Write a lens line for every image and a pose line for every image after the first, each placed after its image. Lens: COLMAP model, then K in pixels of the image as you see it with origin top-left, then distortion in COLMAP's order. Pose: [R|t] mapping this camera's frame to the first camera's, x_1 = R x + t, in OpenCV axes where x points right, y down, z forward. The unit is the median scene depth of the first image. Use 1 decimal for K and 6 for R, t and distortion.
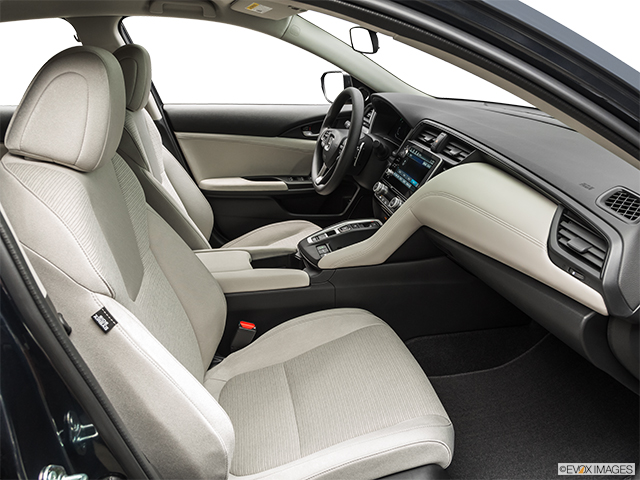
lens RADIAL K [[459.6, 0, 320.0], [0, 459.6, 240.0], [0, 0, 1]] dist [0.000694, -0.000585]
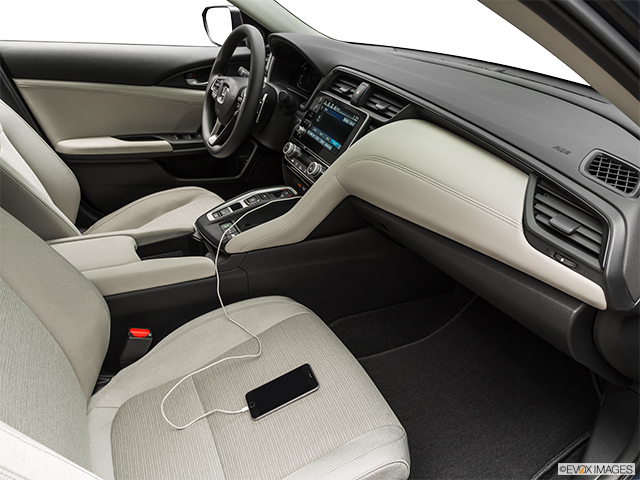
lens RADIAL K [[459.6, 0, 320.0], [0, 459.6, 240.0], [0, 0, 1]] dist [0.000694, -0.000585]
pose [[0.968878, -0.074247, 0.236143, -0.031670], [0.049703, 0.992880, 0.108252, -0.039729], [-0.242499, -0.093146, 0.965670, 0.170316]]
